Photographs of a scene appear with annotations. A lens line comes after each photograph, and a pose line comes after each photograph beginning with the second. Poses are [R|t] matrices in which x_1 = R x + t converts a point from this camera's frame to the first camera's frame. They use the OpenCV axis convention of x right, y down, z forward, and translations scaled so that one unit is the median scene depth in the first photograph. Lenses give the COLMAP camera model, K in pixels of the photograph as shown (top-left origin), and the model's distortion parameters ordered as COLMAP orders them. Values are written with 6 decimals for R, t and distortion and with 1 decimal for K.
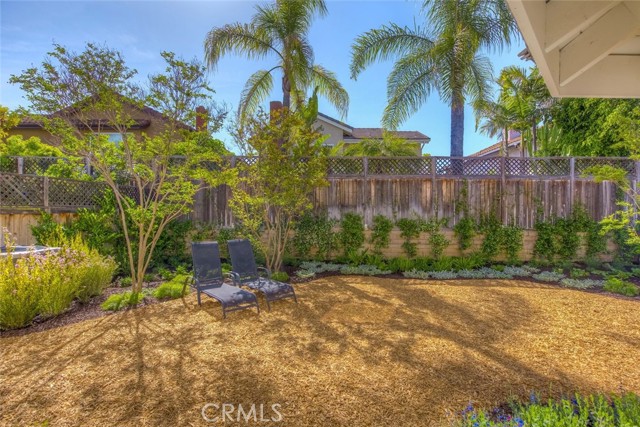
lens RADIAL K [[302.0, 0, 320.0], [0, 302.0, 210.3], [0, 0, 1]] dist [0.010299, -0.002840]
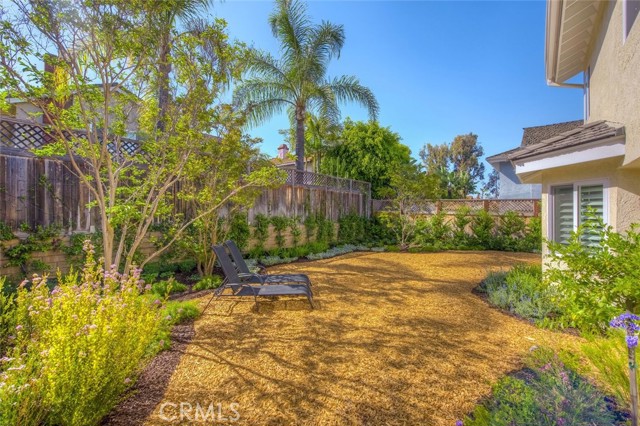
lens RADIAL K [[265.1, 0, 337.6], [0, 265.1, 214.2], [0, 0, 1]] dist [0.001765, 0.000002]
pose [[0.603682, -0.007512, 0.797190, -0.431547], [-0.007810, 0.999852, 0.015337, 0.000619], [-0.797187, -0.015485, 0.603534, 0.146894]]
